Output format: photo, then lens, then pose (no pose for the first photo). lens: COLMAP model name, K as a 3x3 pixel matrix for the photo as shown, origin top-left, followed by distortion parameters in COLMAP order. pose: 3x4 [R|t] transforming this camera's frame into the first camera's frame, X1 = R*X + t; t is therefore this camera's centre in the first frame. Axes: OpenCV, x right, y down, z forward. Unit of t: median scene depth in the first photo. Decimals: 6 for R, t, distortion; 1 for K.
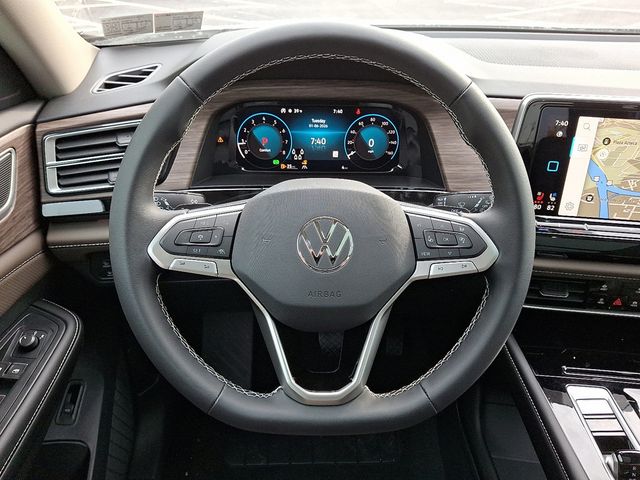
lens RADIAL K [[575.9, 0, 320.0], [0, 575.9, 240.0], [0, 0, 1]] dist [-0.001364, -0.026841]
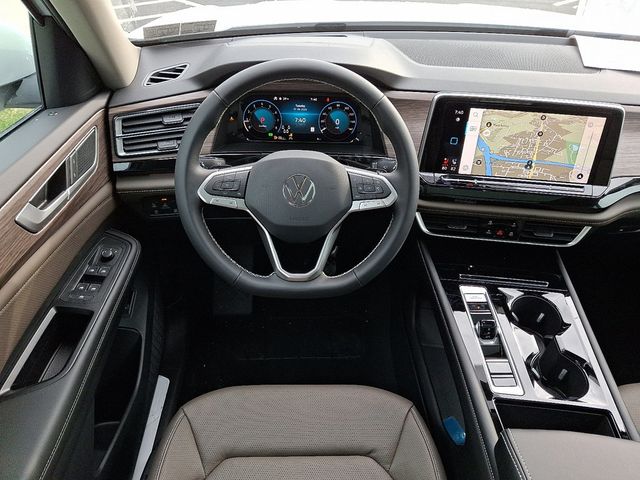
lens RADIAL K [[464.8, 0, 320.0], [0, 464.8, 240.0], [0, 0, 1]] dist [0.057732, -0.002519]
pose [[0.999588, 0.003861, 0.028429, 0.019527], [-0.006731, 0.994806, 0.101565, 0.008275], [-0.027889, -0.101715, 0.994423, -0.251453]]
